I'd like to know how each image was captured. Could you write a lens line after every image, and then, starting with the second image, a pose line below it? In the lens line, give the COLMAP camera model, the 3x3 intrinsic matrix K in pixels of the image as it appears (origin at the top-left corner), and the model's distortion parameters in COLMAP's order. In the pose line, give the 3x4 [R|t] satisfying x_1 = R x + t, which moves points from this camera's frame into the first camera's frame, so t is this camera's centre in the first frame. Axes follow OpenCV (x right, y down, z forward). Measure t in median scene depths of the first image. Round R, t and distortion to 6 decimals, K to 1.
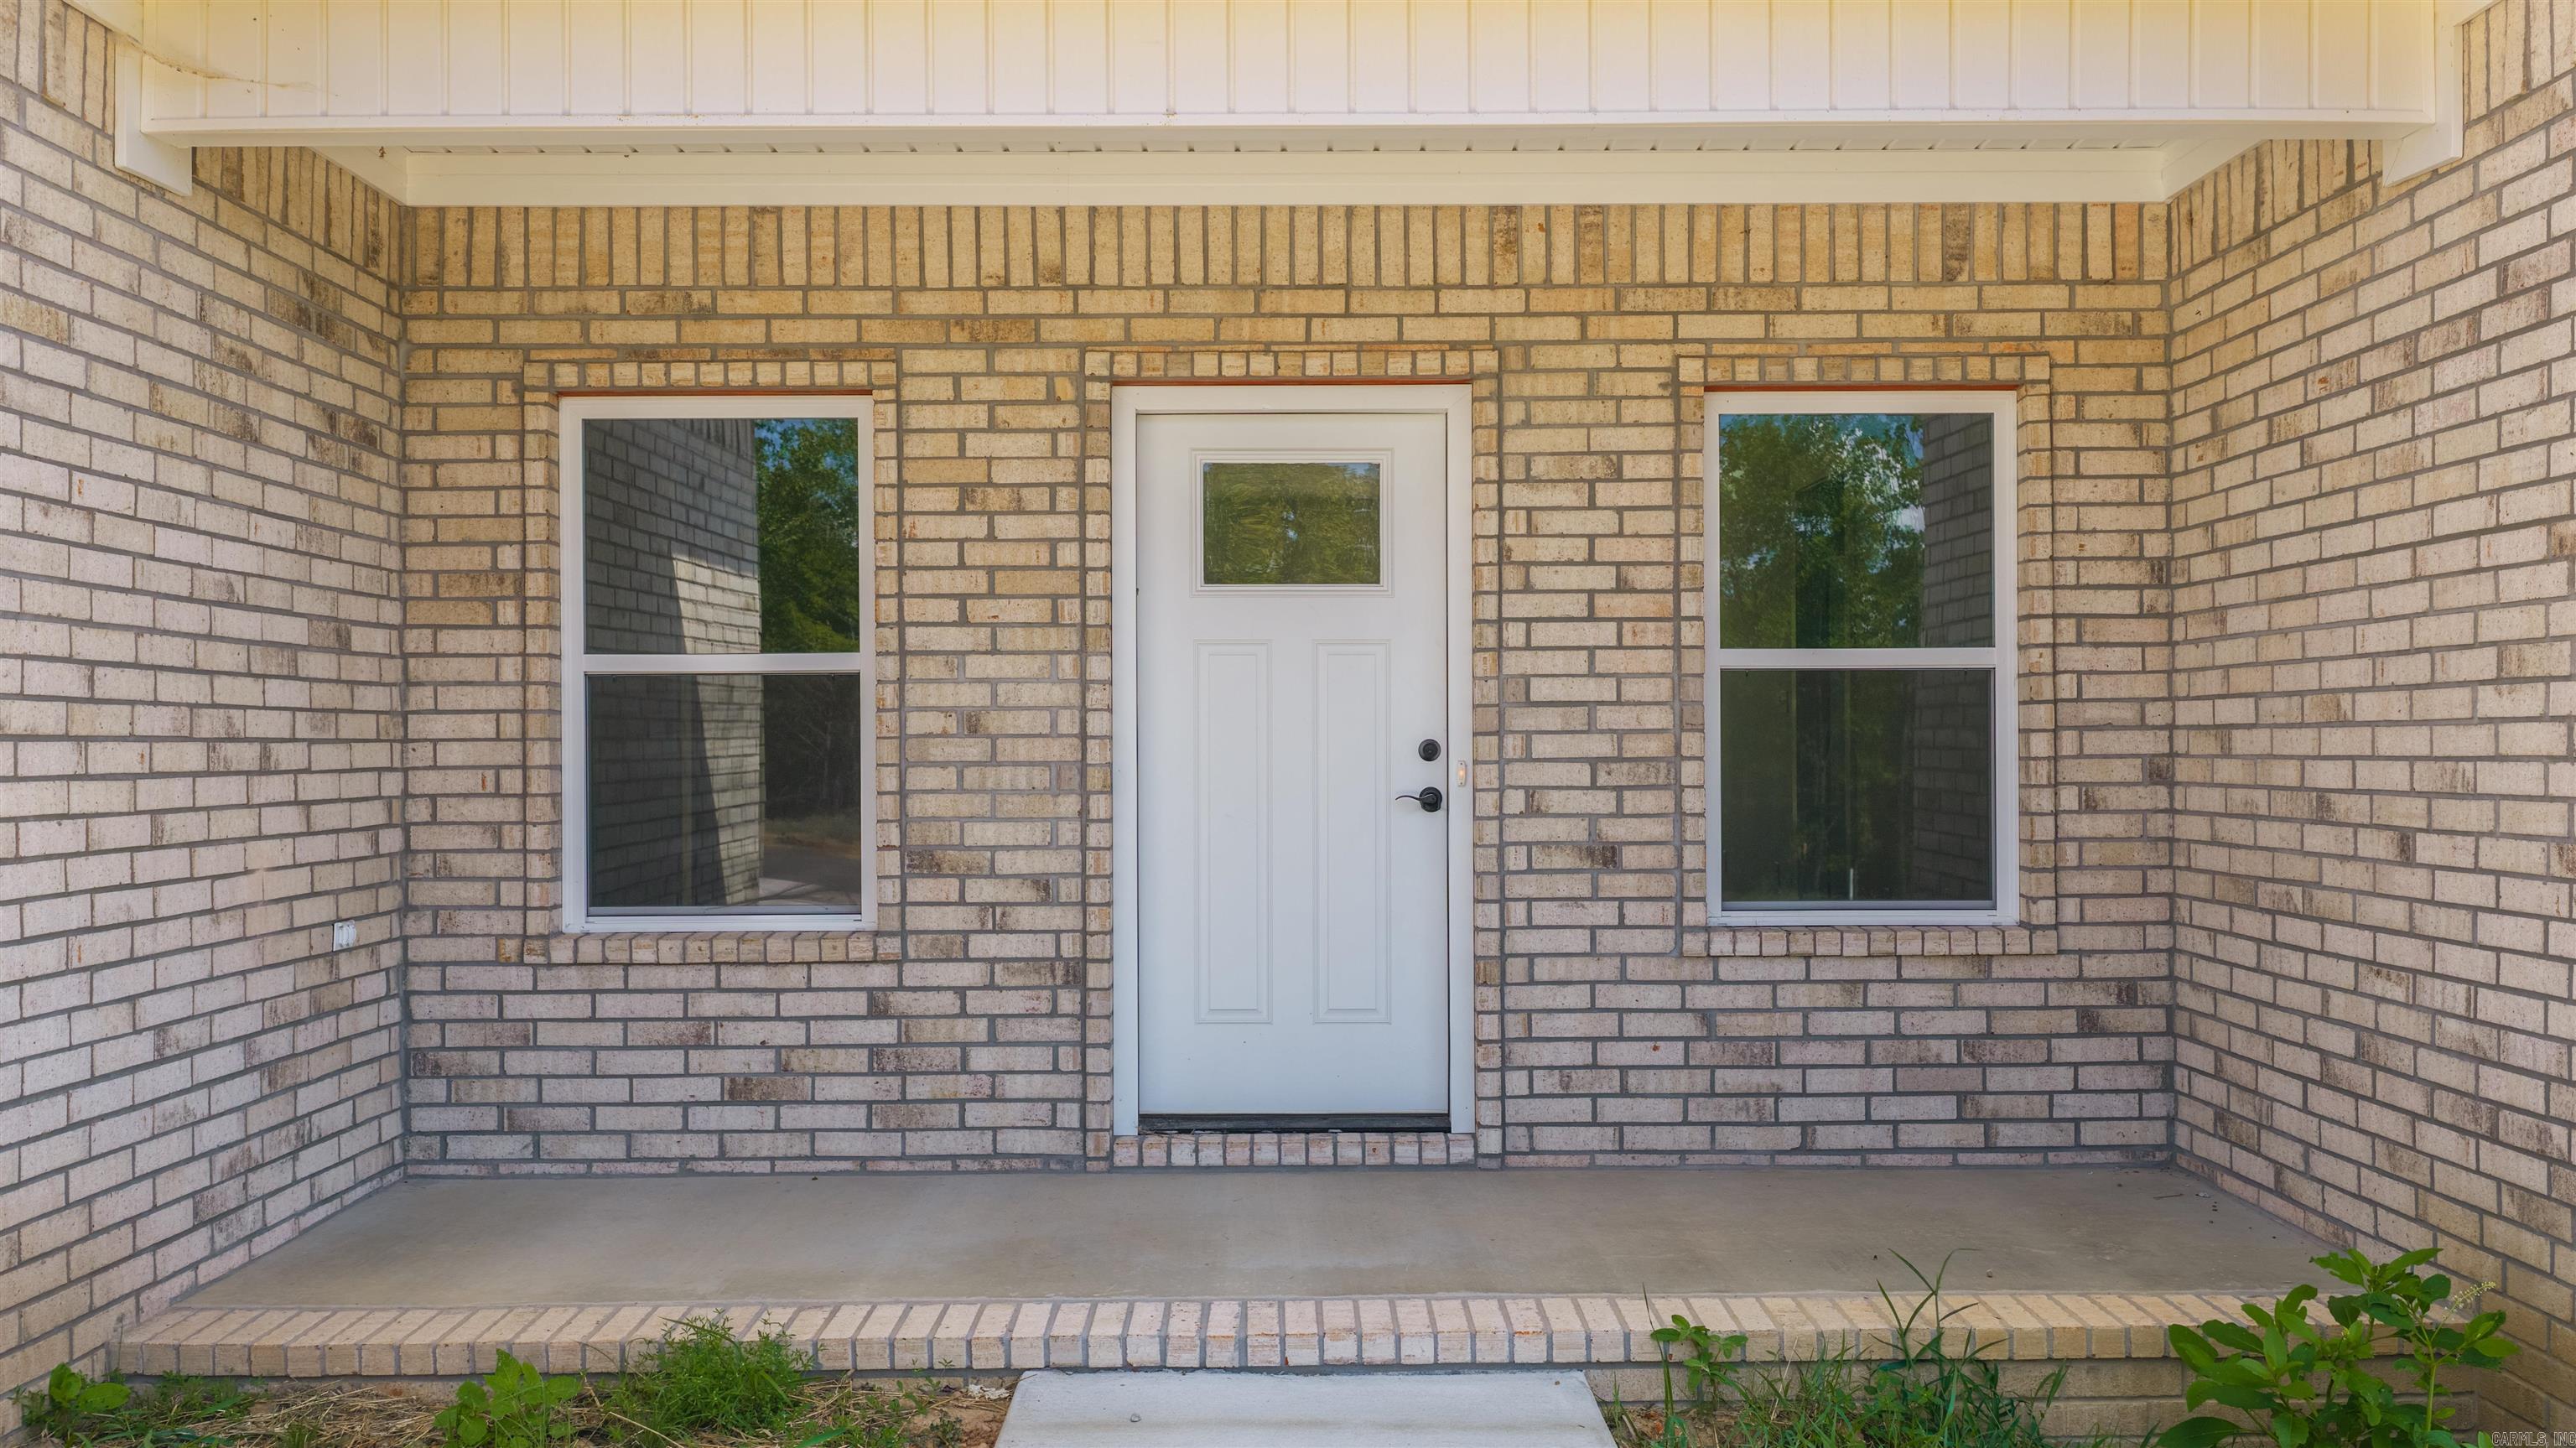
lens RADIAL K [[2168.5, 0, 1294.2], [0, 2168.5, 727.5], [0, 0, 1]] dist [0.022564, -0.038896]
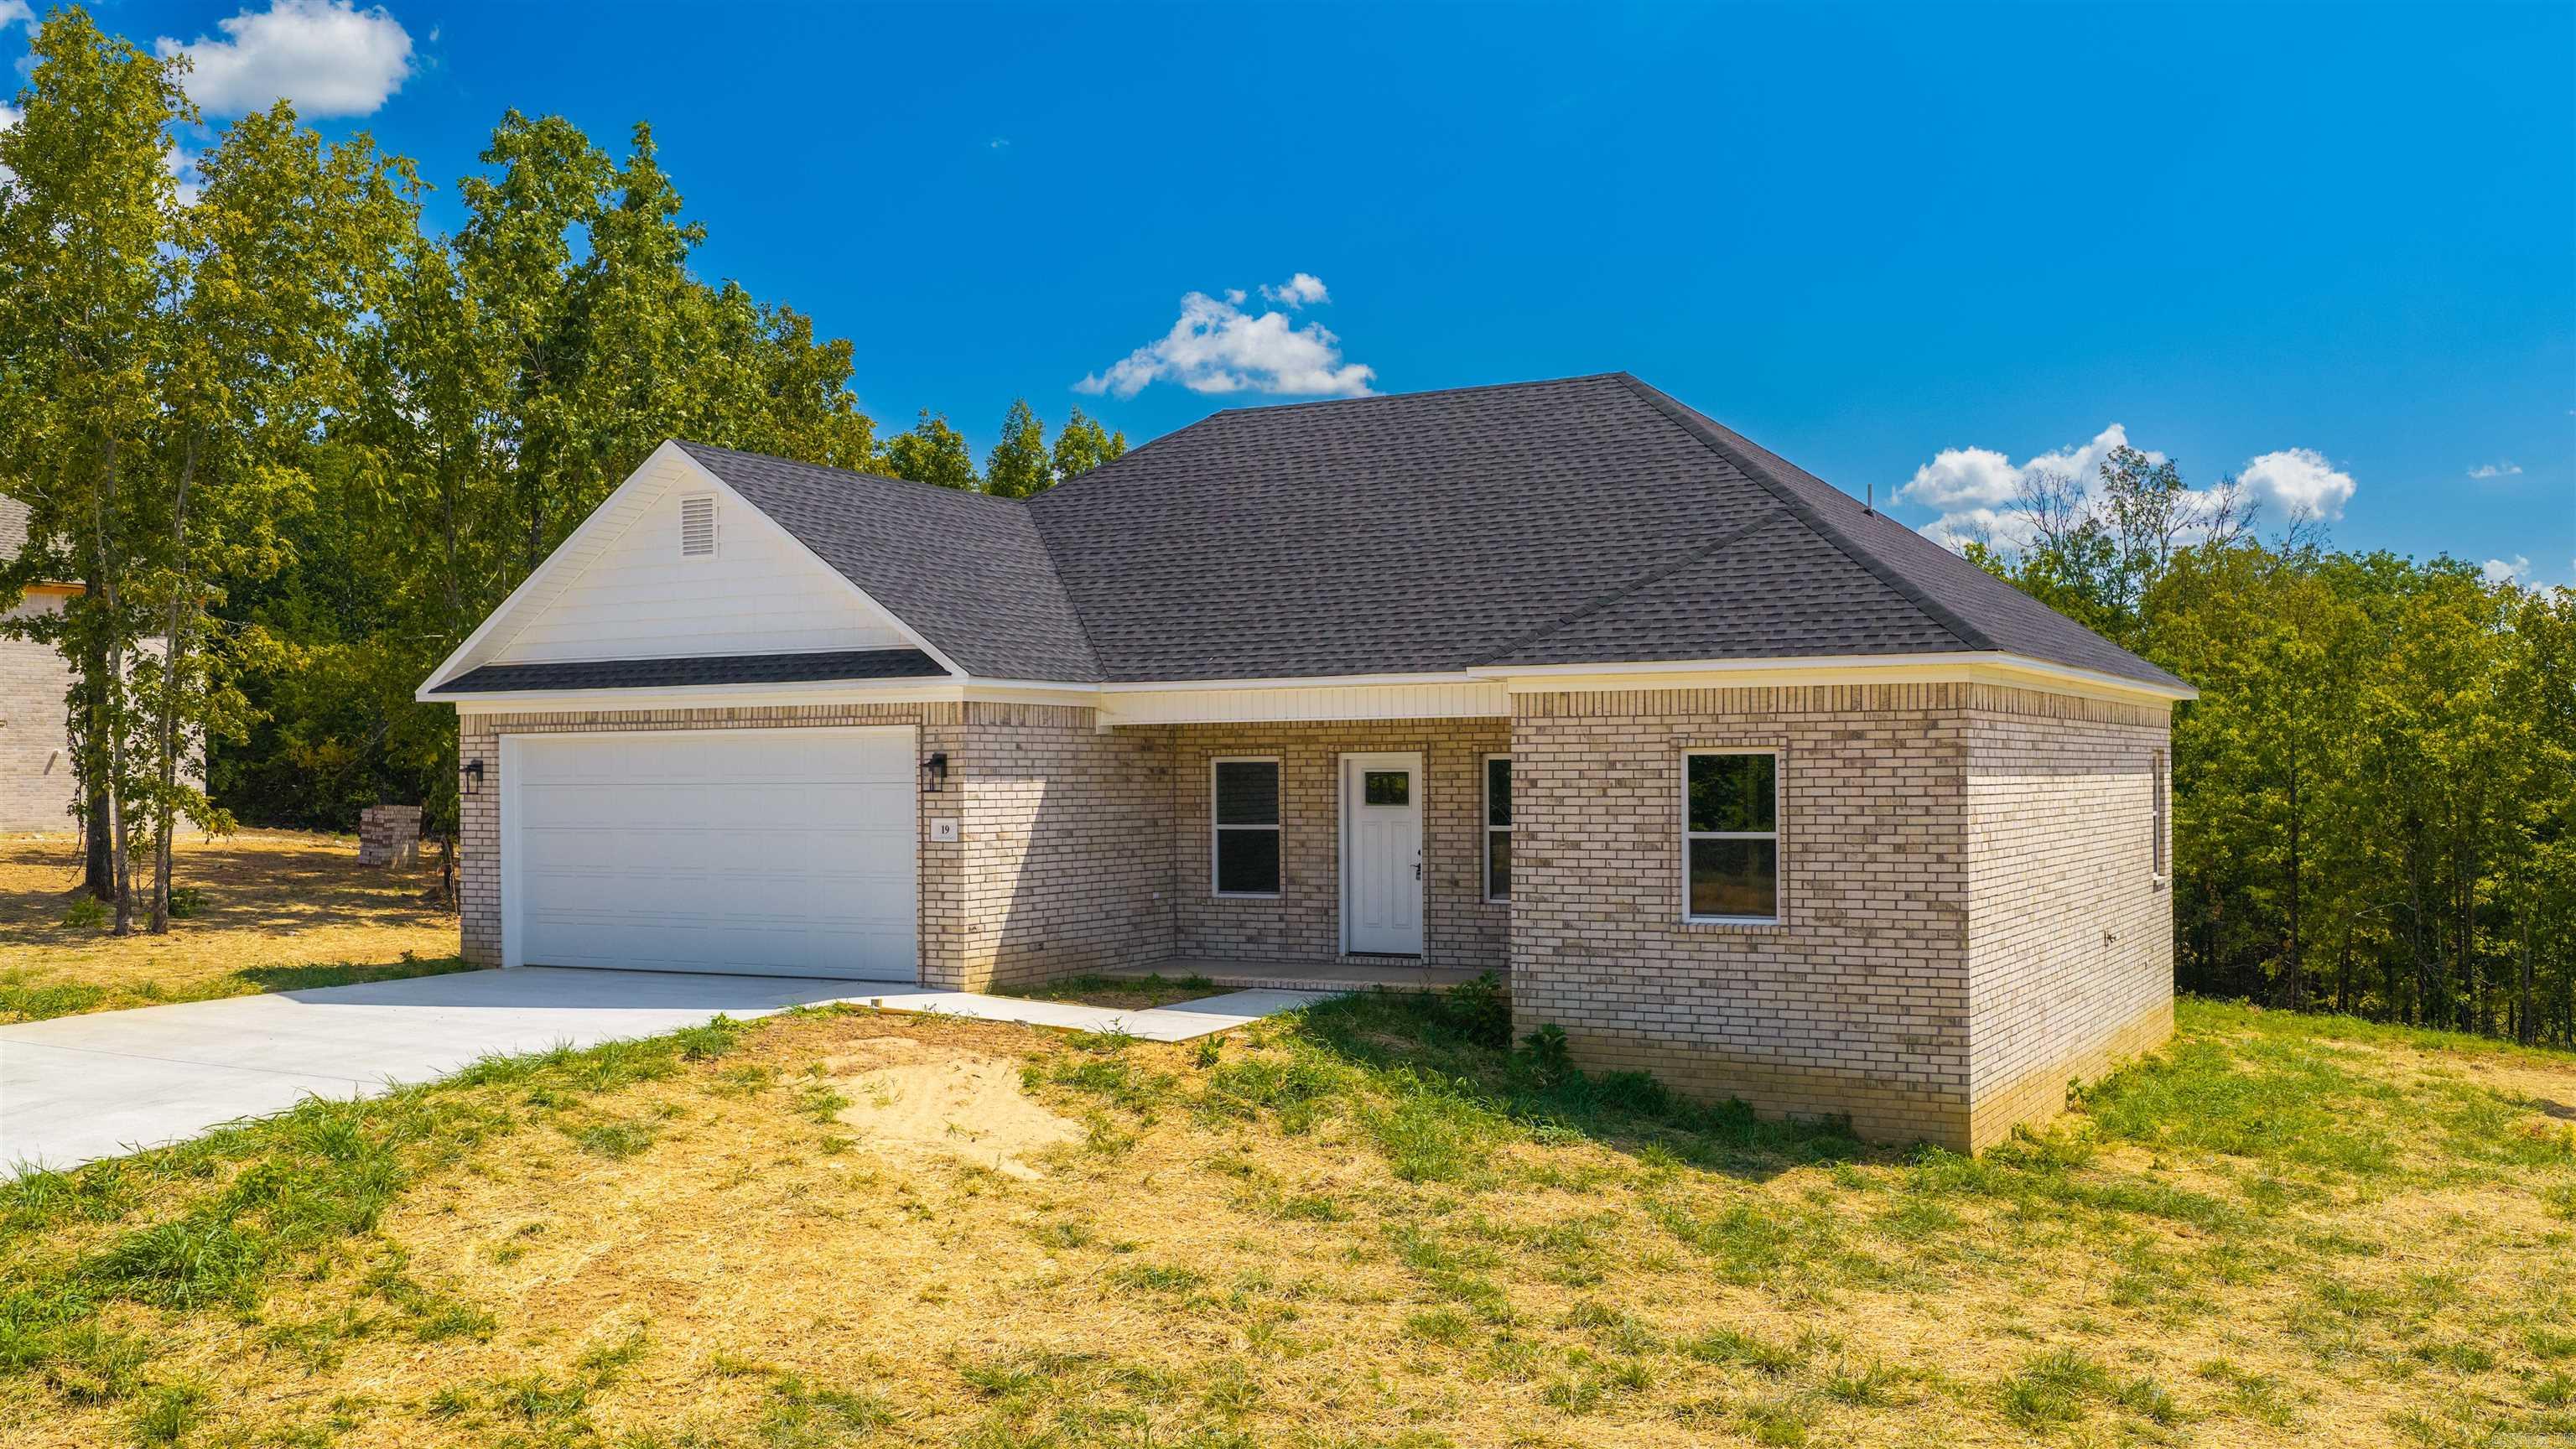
lens RADIAL K [[2244.1, 0, 1343.3], [0, 2244.1, 764.4], [0, 0, 1]] dist [-0.012390, -0.002977]
pose [[0.880418, -0.004526, -0.474176, 1.750792], [0.008217, 0.999950, 0.005712, -0.161098], [0.474126, -0.008925, 0.880412, -2.378109]]
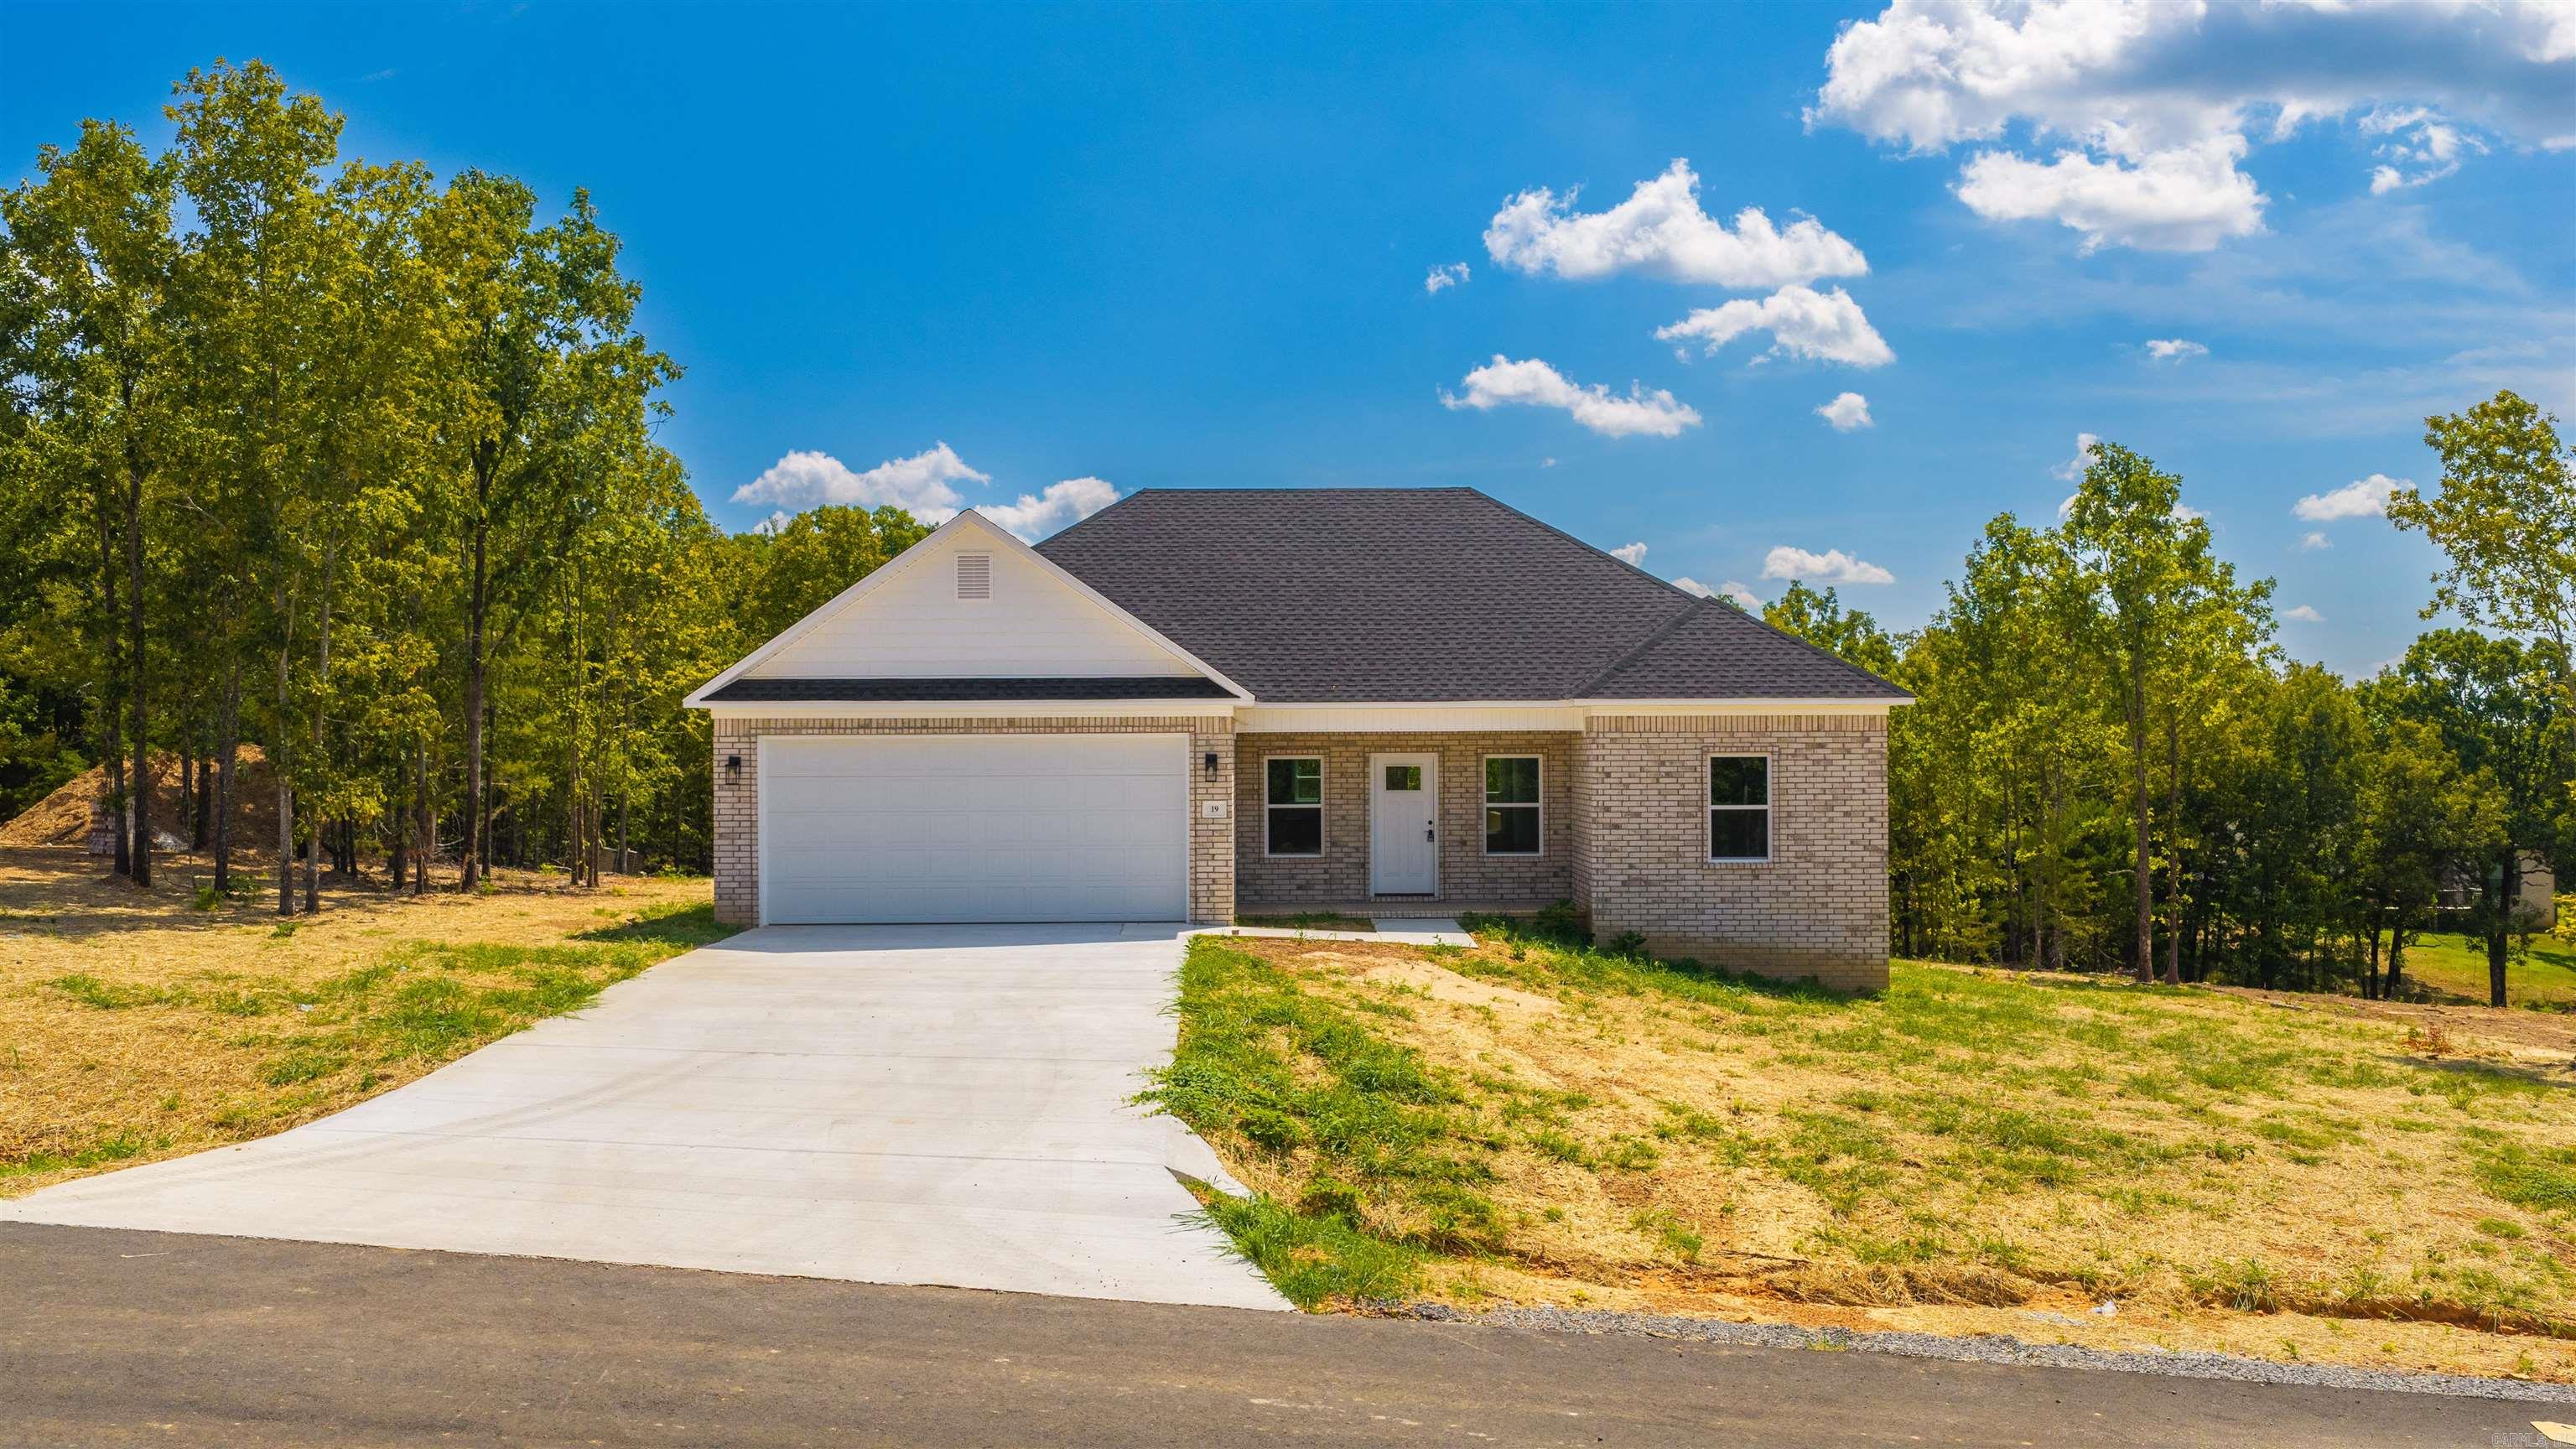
lens RADIAL K [[2168.7, 0, 1251.5], [0, 2168.7, 758.4], [0, 0, 1]] dist [0.022564, -0.038896]
pose [[0.999961, -0.000954, -0.008799, -0.323756], [0.001055, 0.999933, 0.011489, -0.206939], [0.008788, -0.011497, 0.999895, -4.253289]]
